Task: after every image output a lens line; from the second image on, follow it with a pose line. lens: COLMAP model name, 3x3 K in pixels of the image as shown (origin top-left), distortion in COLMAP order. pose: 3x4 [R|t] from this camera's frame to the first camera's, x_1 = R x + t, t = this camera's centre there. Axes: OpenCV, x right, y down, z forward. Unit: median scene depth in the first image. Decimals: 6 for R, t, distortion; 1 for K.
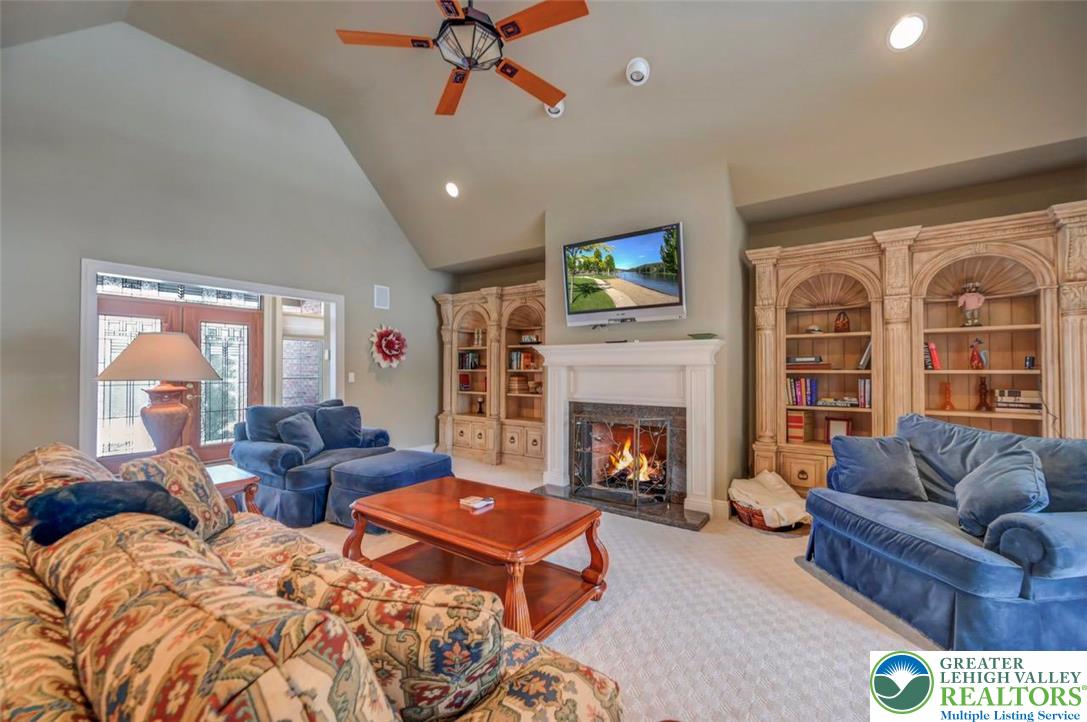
lens RADIAL K [[428.6, 0, 548.3], [0, 428.6, 365.9], [0, 0, 1]] dist [-0.001547, 0.000198]
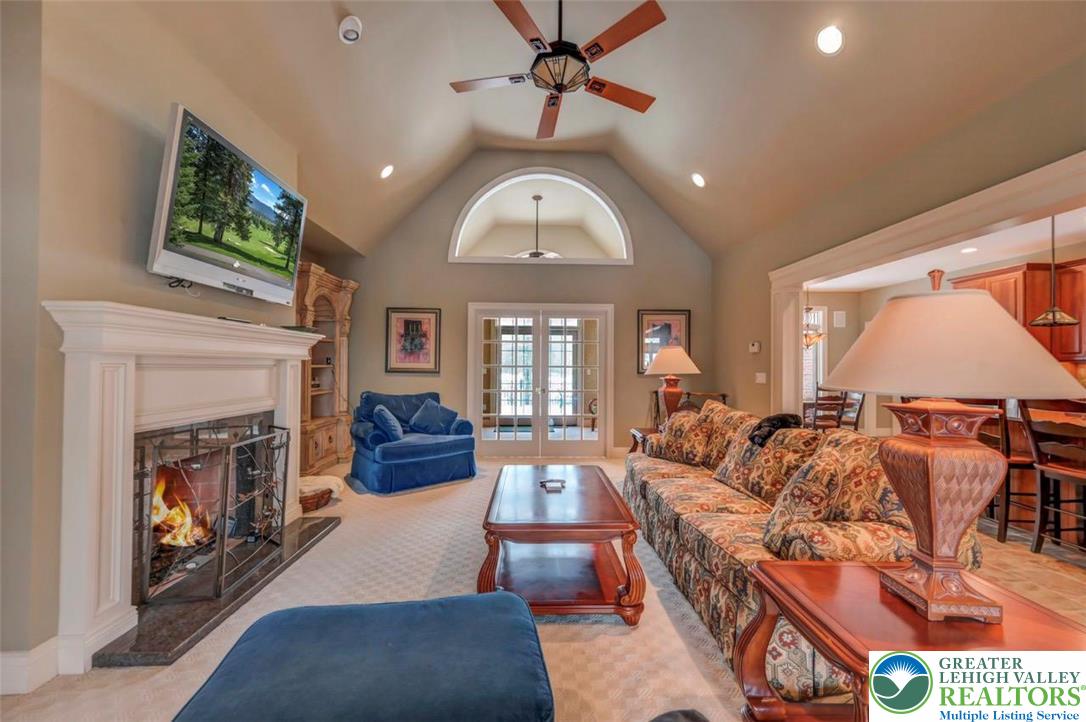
lens RADIAL K [[428.2, 0, 538.0], [0, 428.2, 359.7], [0, 0, 1]] dist [-0.001547, 0.000198]
pose [[-0.600364, 0.009181, 0.799674, -0.497699], [-0.009385, 0.999784, -0.018525, 0.007707], [-0.799672, -0.018627, -0.600148, 0.807457]]
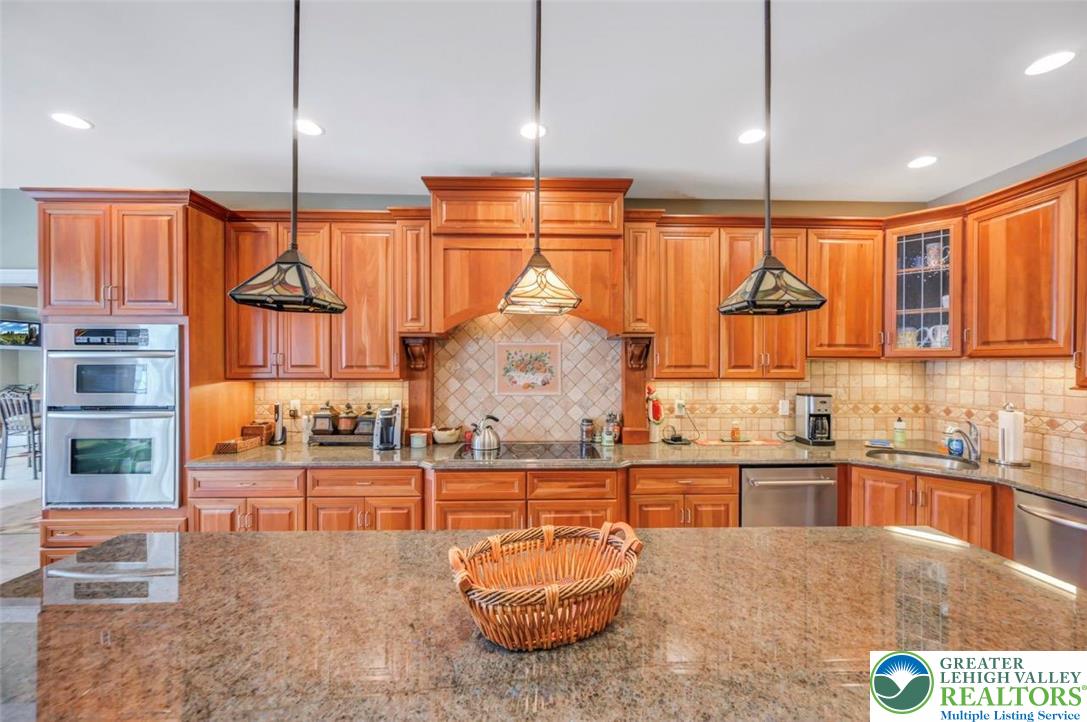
lens RADIAL K [[428.6, 0, 547.0], [0, 428.6, 364.7], [0, 0, 1]] dist [-0.001547, 0.000198]
pose [[-0.793891, 0.003326, -0.608051, -0.417557], [0.000151, 0.999986, 0.005272, -0.039664], [0.608060, 0.004093, -0.793880, 0.004761]]
